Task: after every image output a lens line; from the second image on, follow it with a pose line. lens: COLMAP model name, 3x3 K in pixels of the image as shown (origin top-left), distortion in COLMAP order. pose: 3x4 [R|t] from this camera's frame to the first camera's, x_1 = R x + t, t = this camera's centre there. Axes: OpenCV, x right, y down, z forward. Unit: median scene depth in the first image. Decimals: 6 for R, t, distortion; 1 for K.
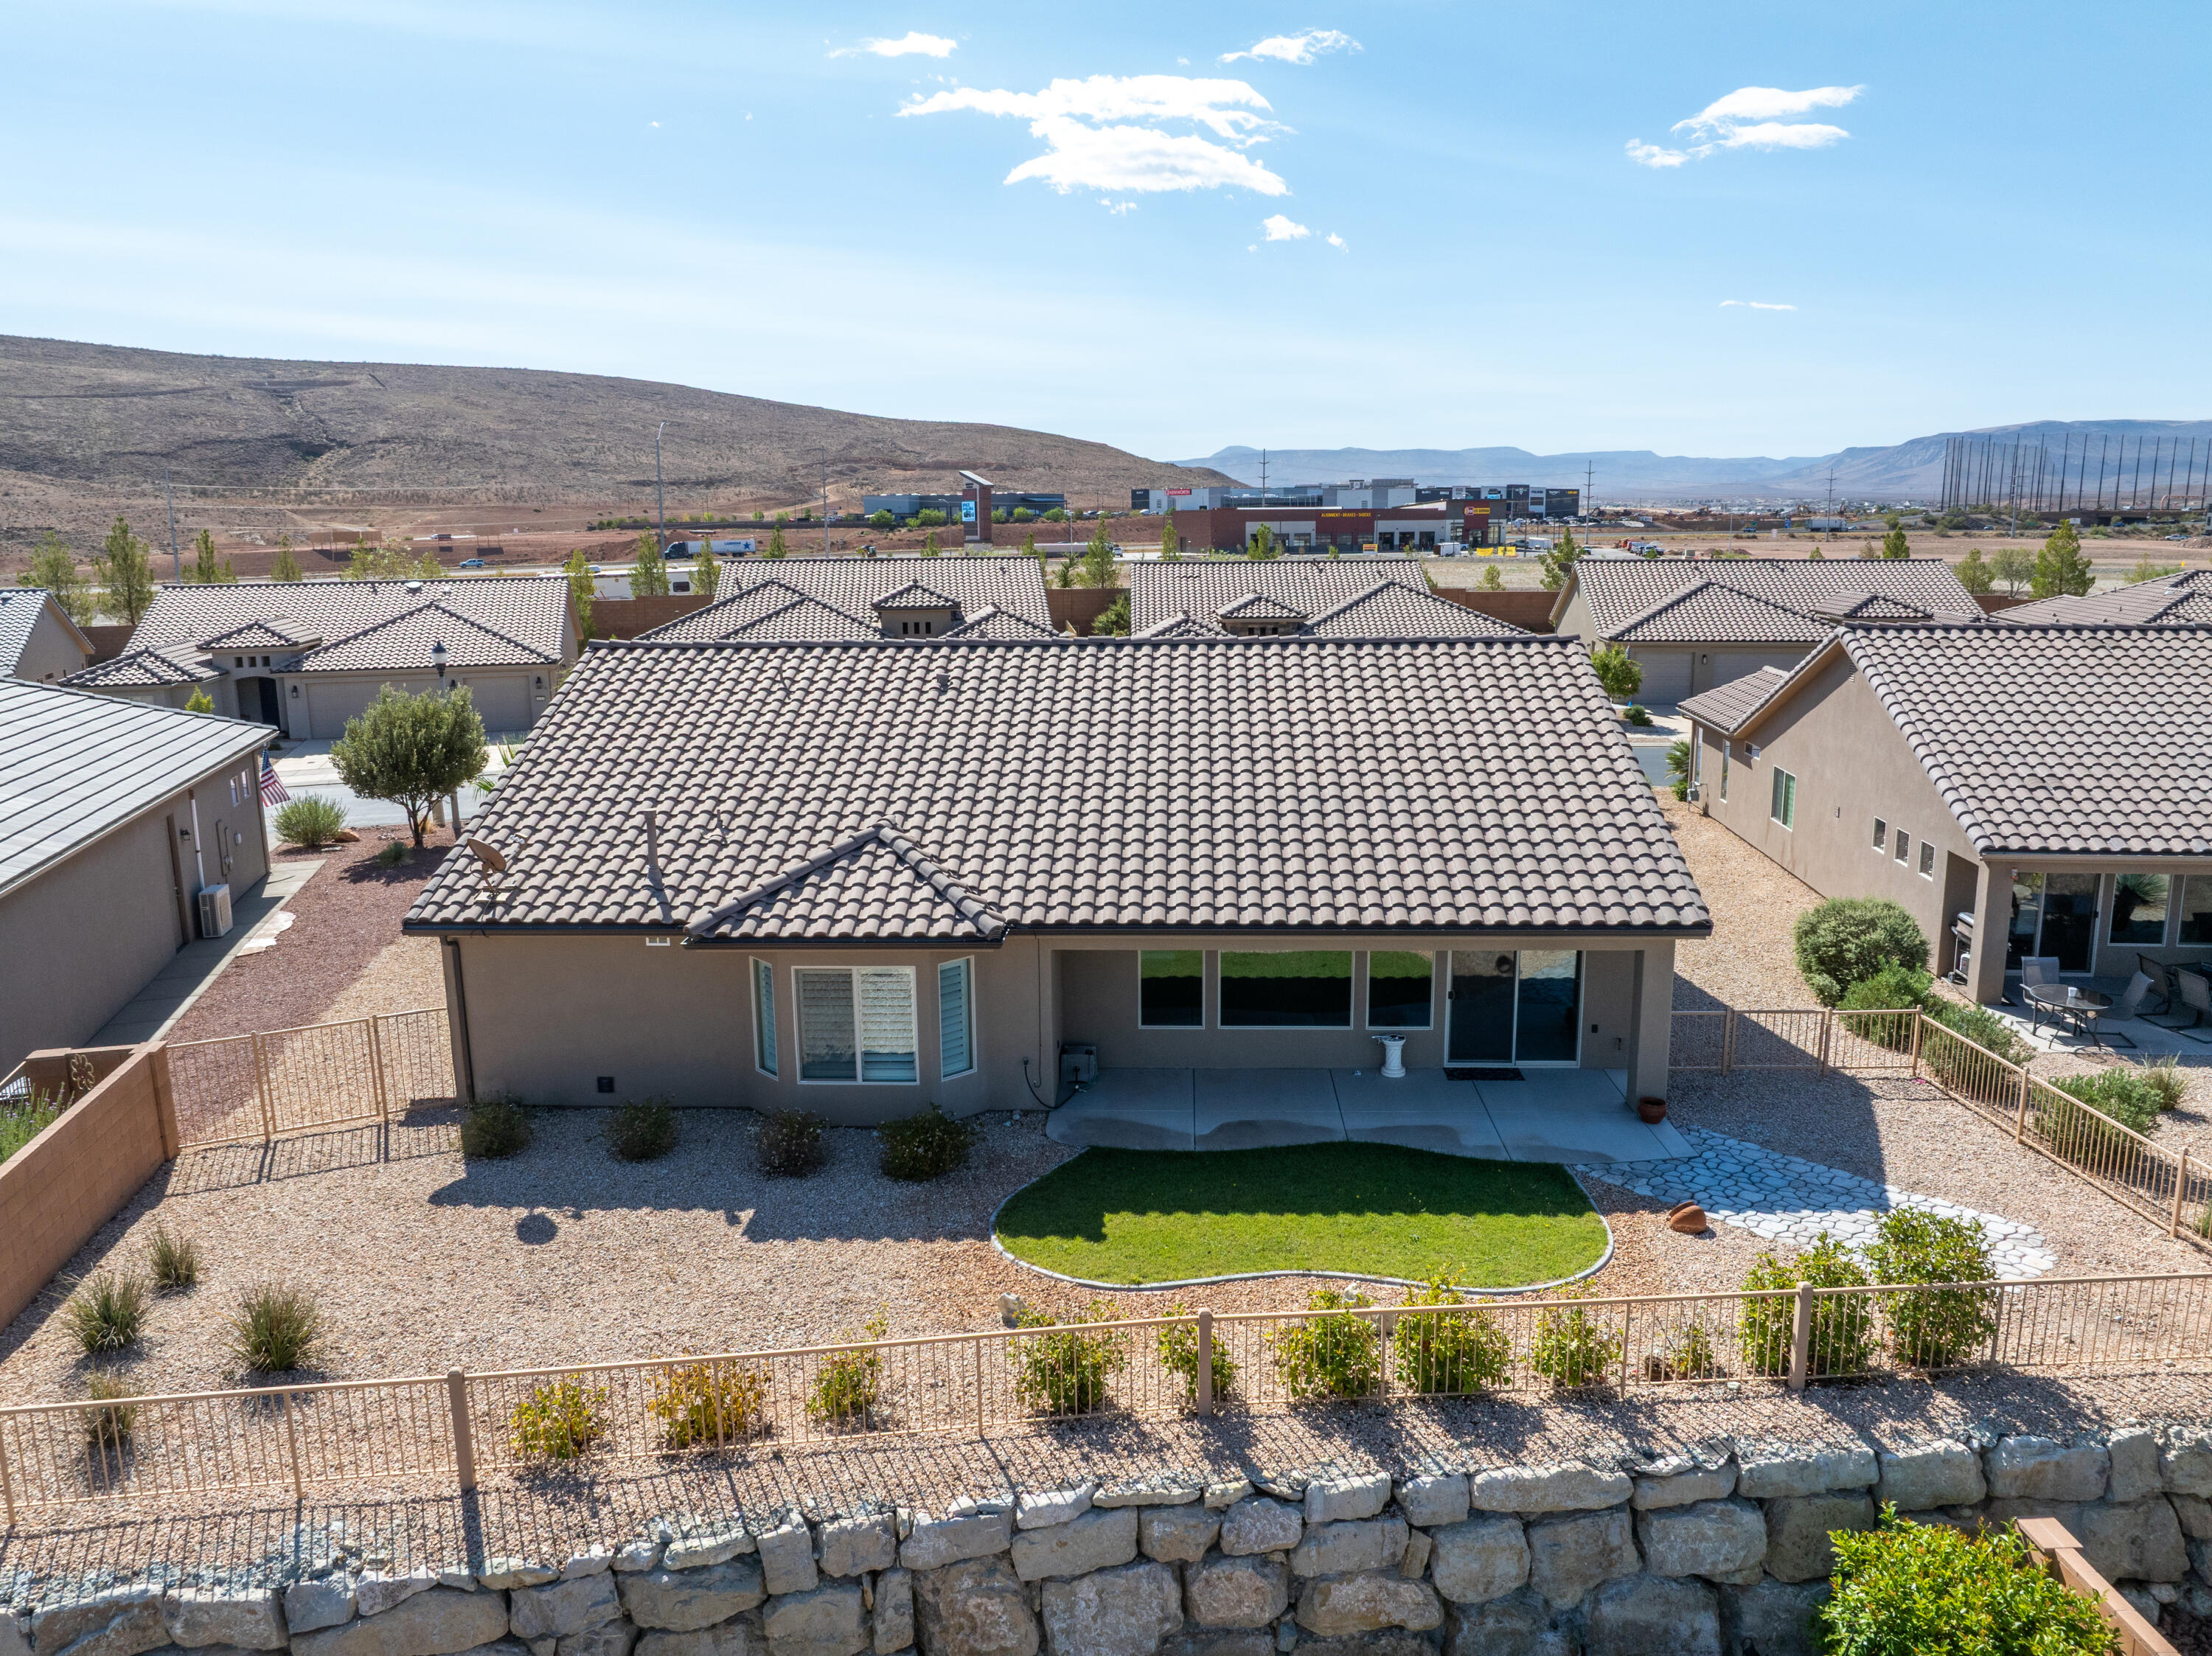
lens RADIAL K [[1555.8, 0, 1102.3], [0, 1555.8, 814.7], [0, 0, 1]] dist [-0.059829, 0.031236]
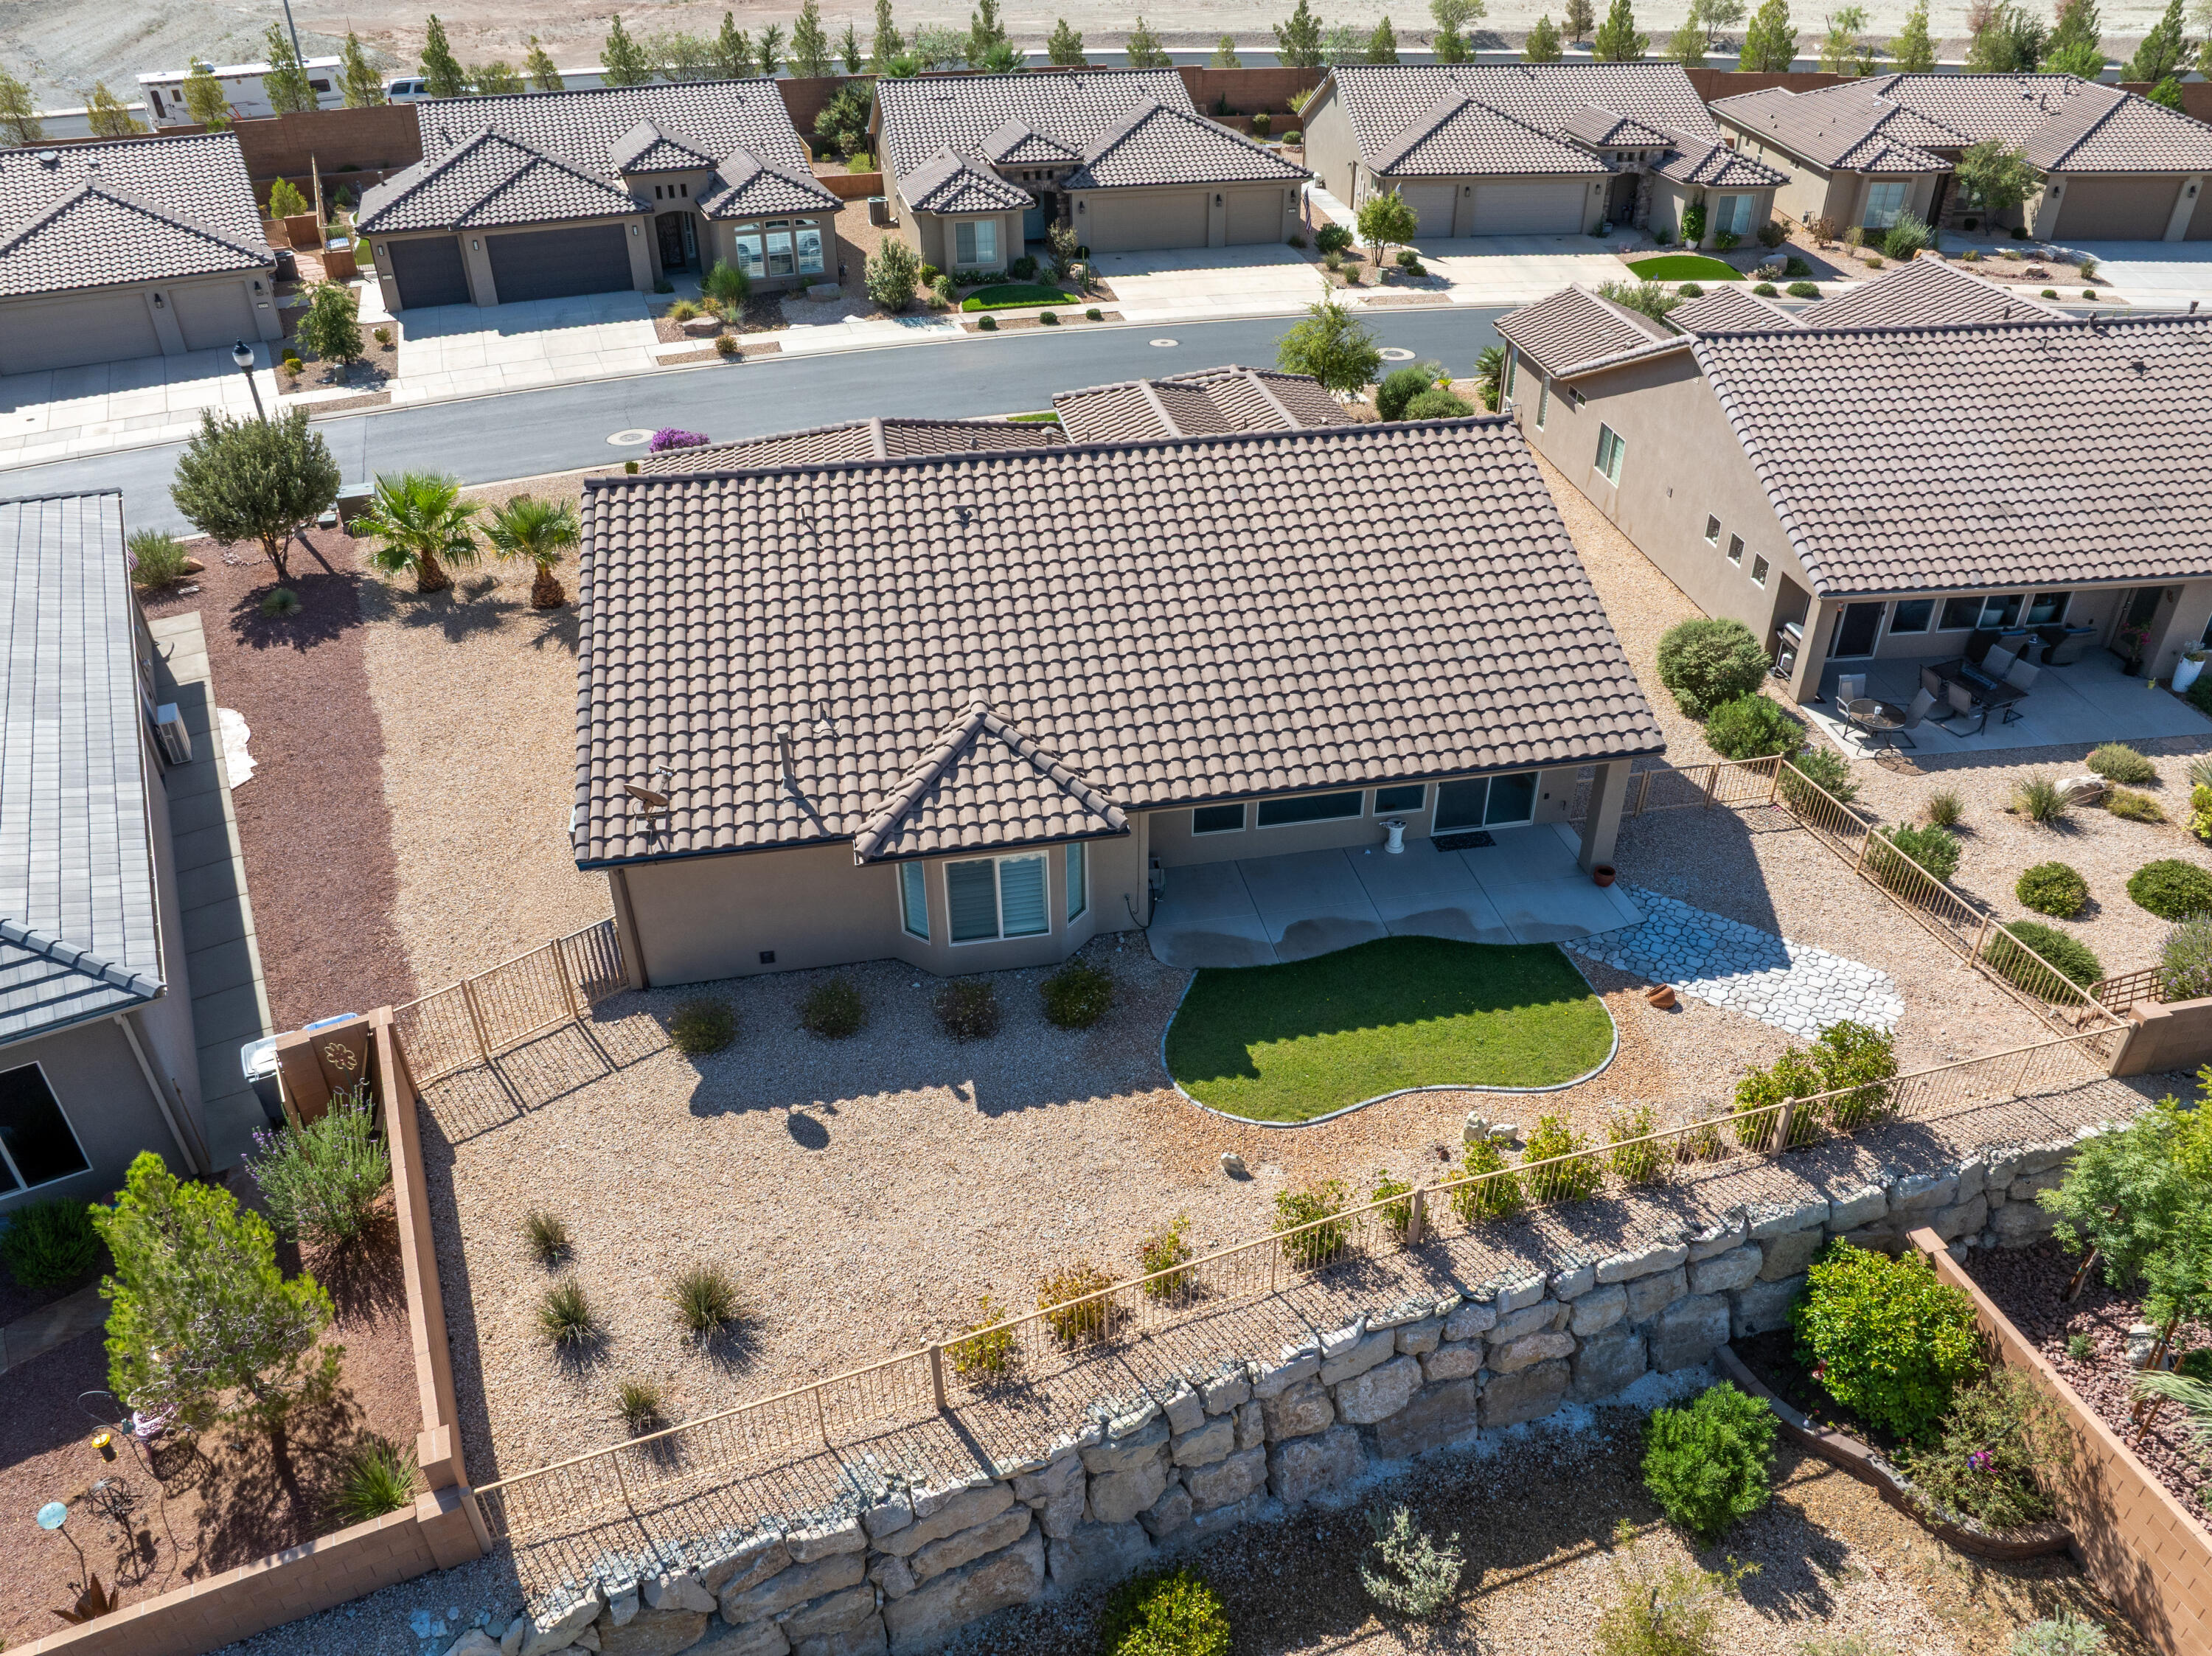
lens RADIAL K [[1555.8, 0, 1102.5], [0, 1555.8, 816.7], [0, 0, 1]] dist [-0.059829, 0.031236]
pose [[0.973814, -0.122125, 0.191757, -0.306440], [0.041726, 0.925149, 0.377304, -0.372390], [-0.223482, -0.359423, 0.906019, -0.070659]]
